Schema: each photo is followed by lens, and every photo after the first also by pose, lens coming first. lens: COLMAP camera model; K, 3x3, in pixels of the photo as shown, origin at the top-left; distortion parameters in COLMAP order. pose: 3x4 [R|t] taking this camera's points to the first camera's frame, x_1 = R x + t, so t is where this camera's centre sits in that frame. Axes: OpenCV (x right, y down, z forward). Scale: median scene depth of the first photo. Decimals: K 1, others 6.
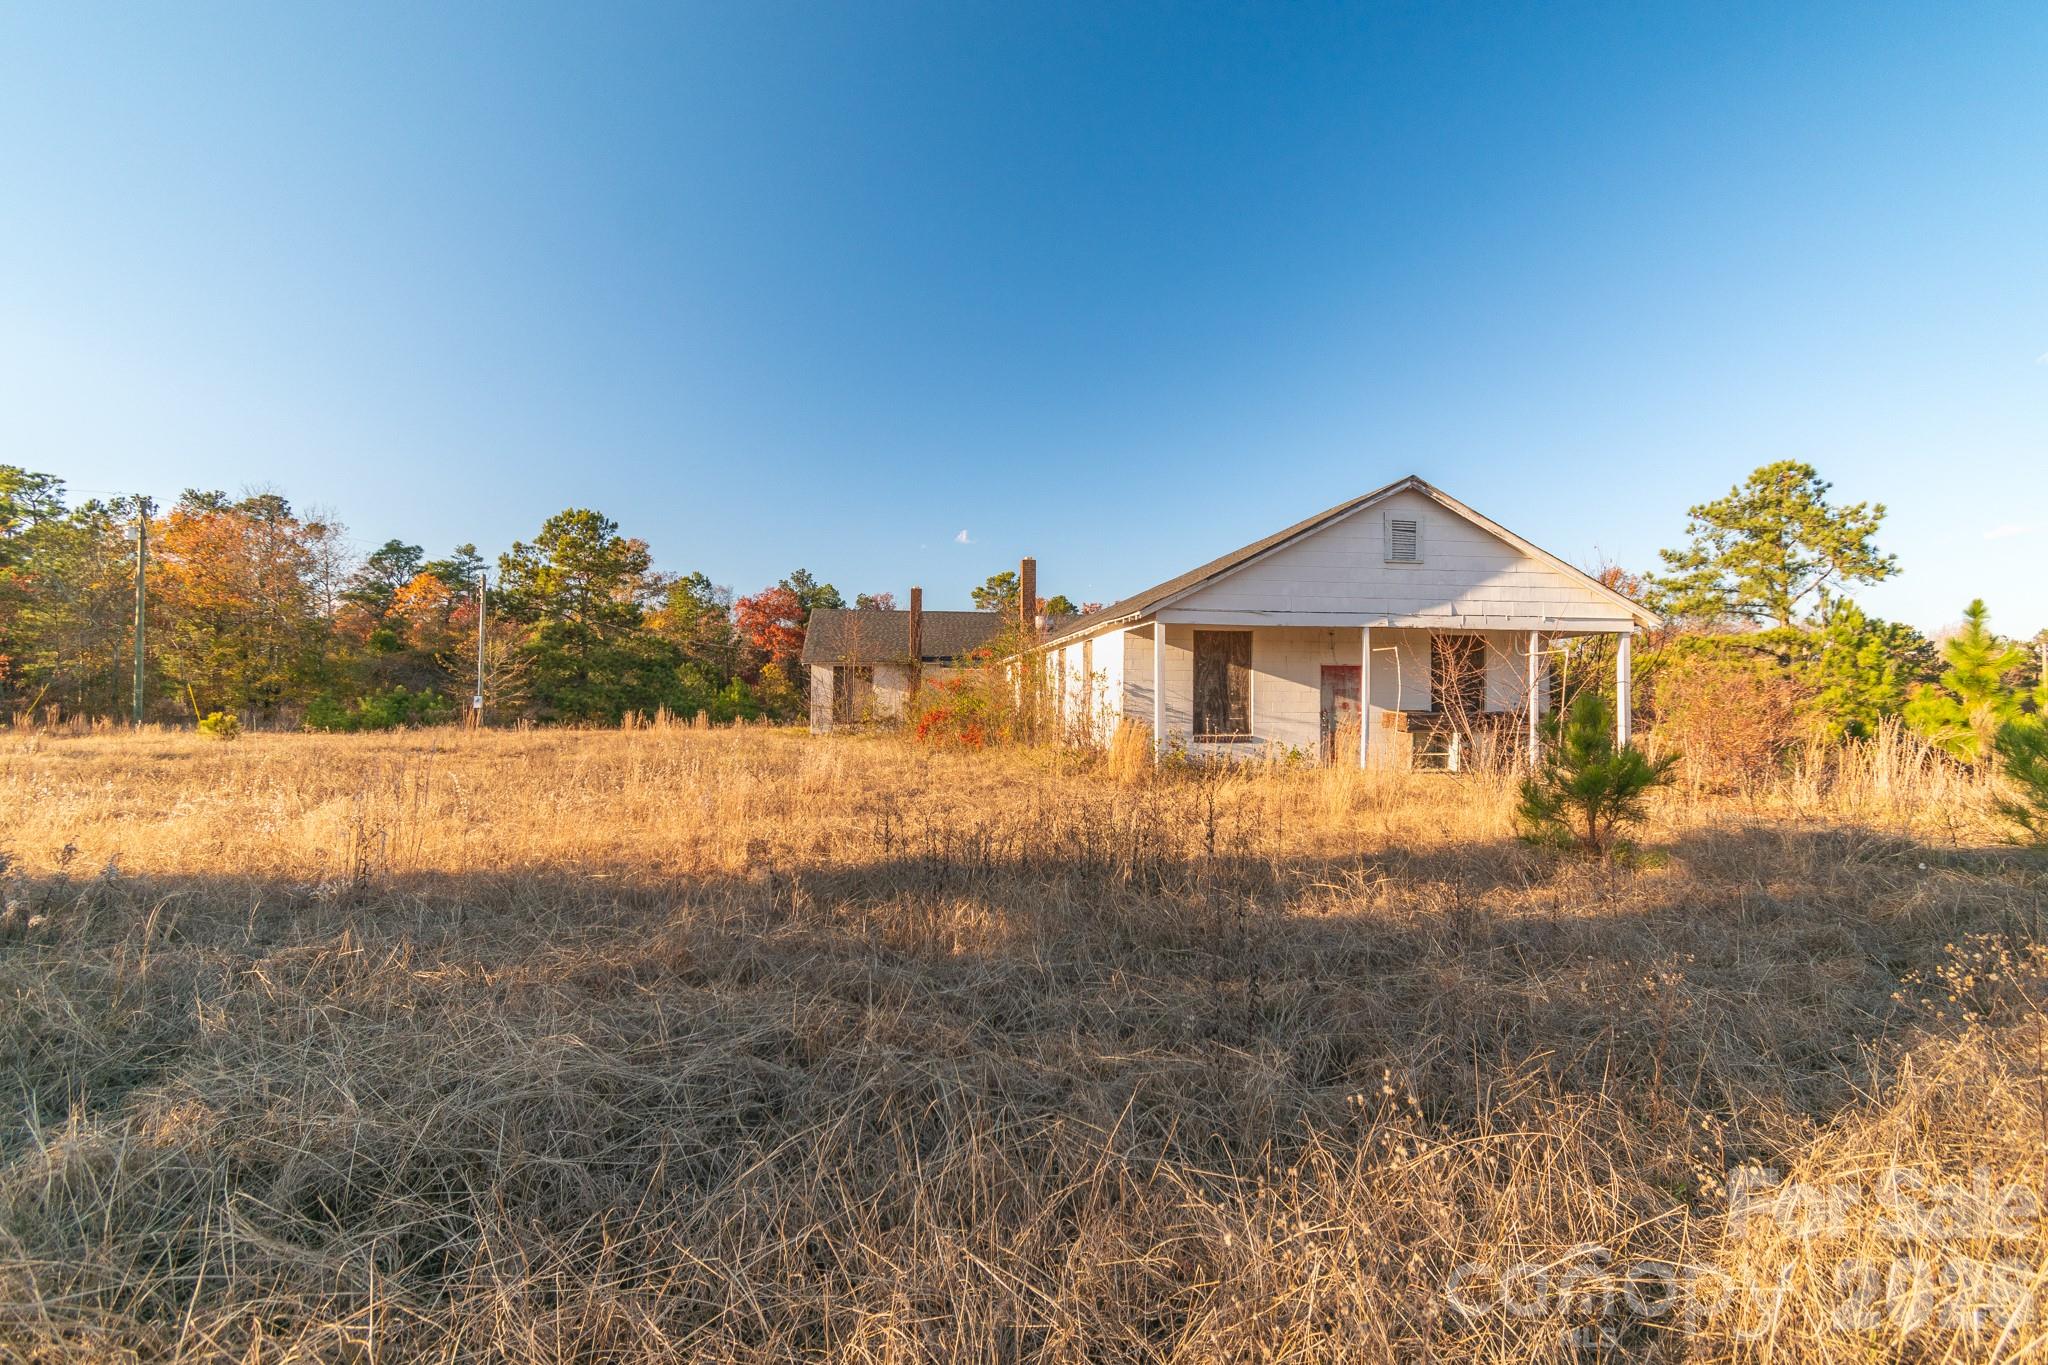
lens RADIAL K [[775.5, 0, 1026.4], [0, 775.5, 724.9], [0, 0, 1]] dist [-0.000469, 0.000086]
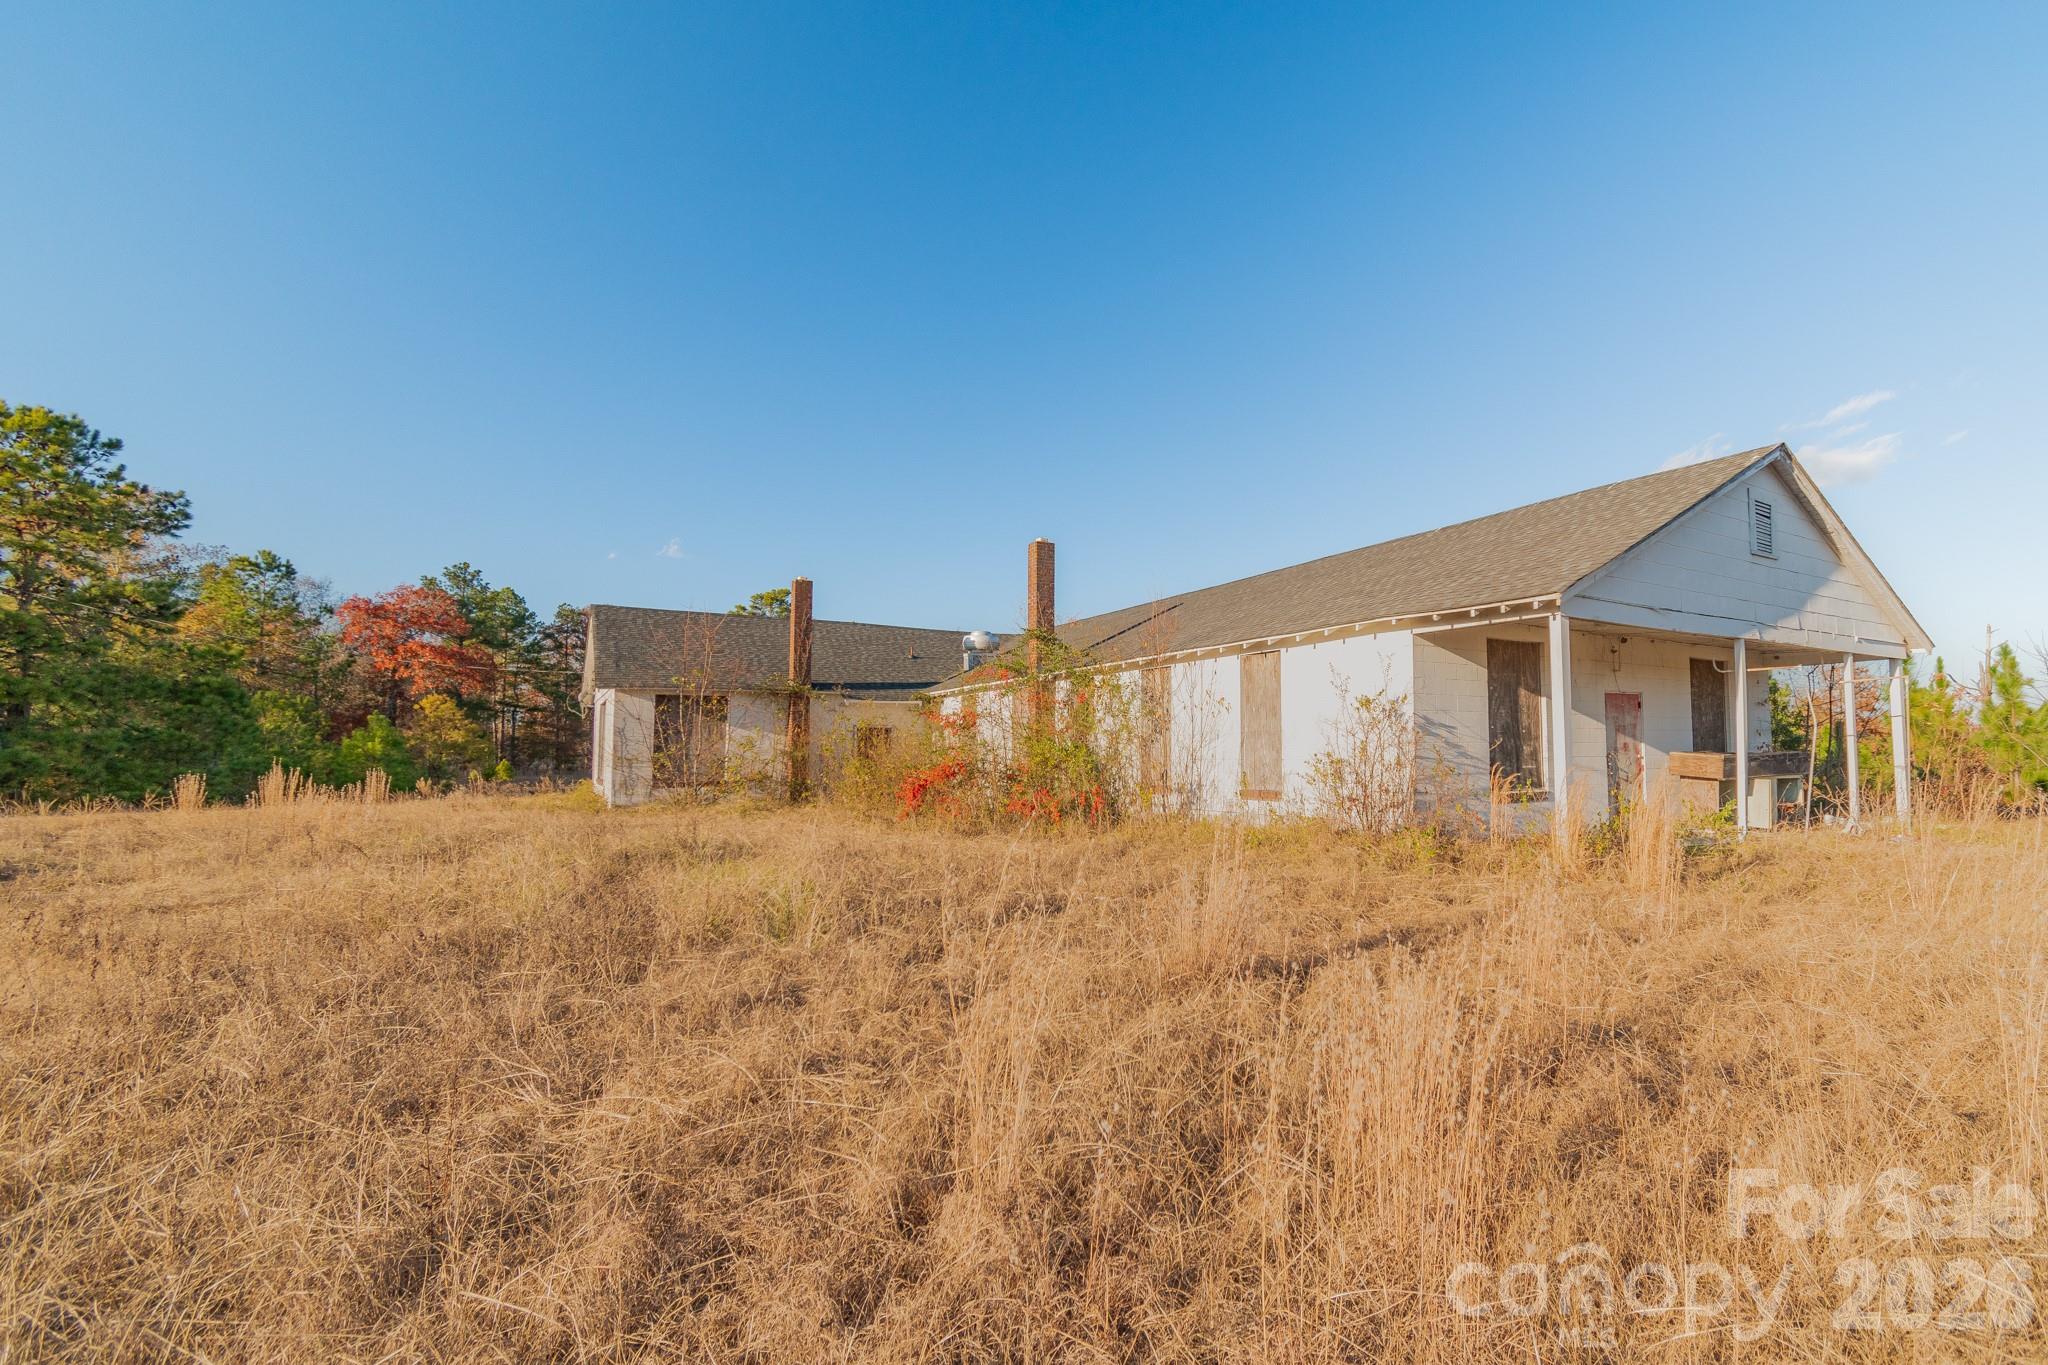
lens RADIAL K [[775.5, 0, 1026.4], [0, 775.5, 724.9], [0, 0, 1]] dist [-0.000469, 0.000086]
pose [[0.903956, 0.002646, 0.427618, -0.427890], [0.023750, 0.998127, -0.056383, -0.016775], [-0.426966, 0.061124, 0.902199, 0.552589]]
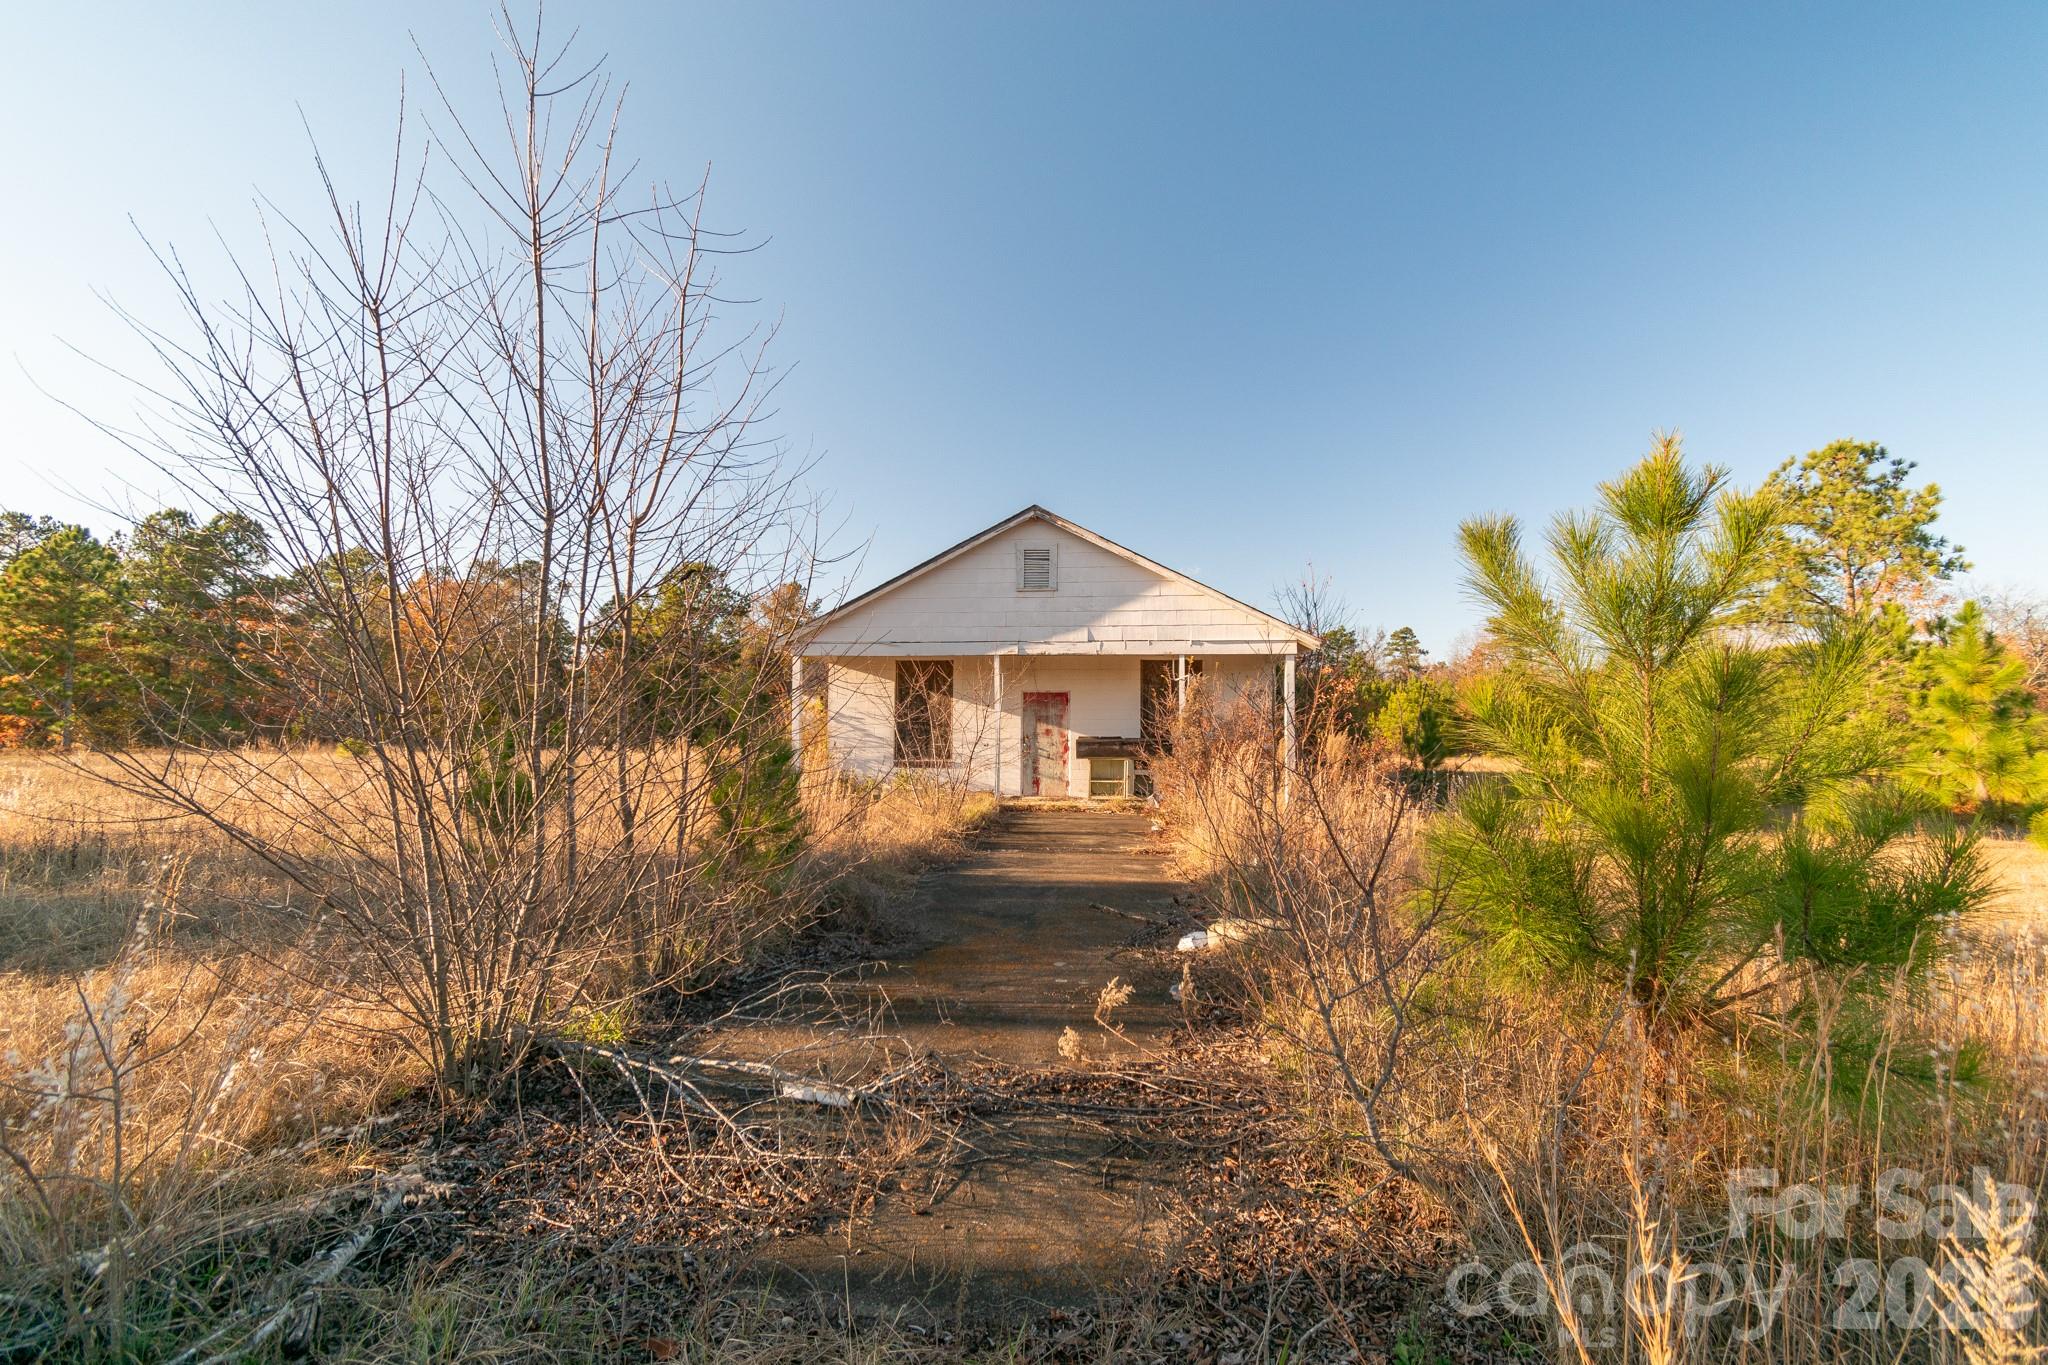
lens RADIAL K [[775.5, 0, 1026.4], [0, 775.5, 724.9], [0, 0, 1]] dist [-0.000469, 0.000086]
pose [[0.972047, 0.001334, -0.234782, 0.619708], [-0.010747, 0.999189, -0.038817, 0.004660], [0.234539, 0.040255, 0.971273, 0.019360]]
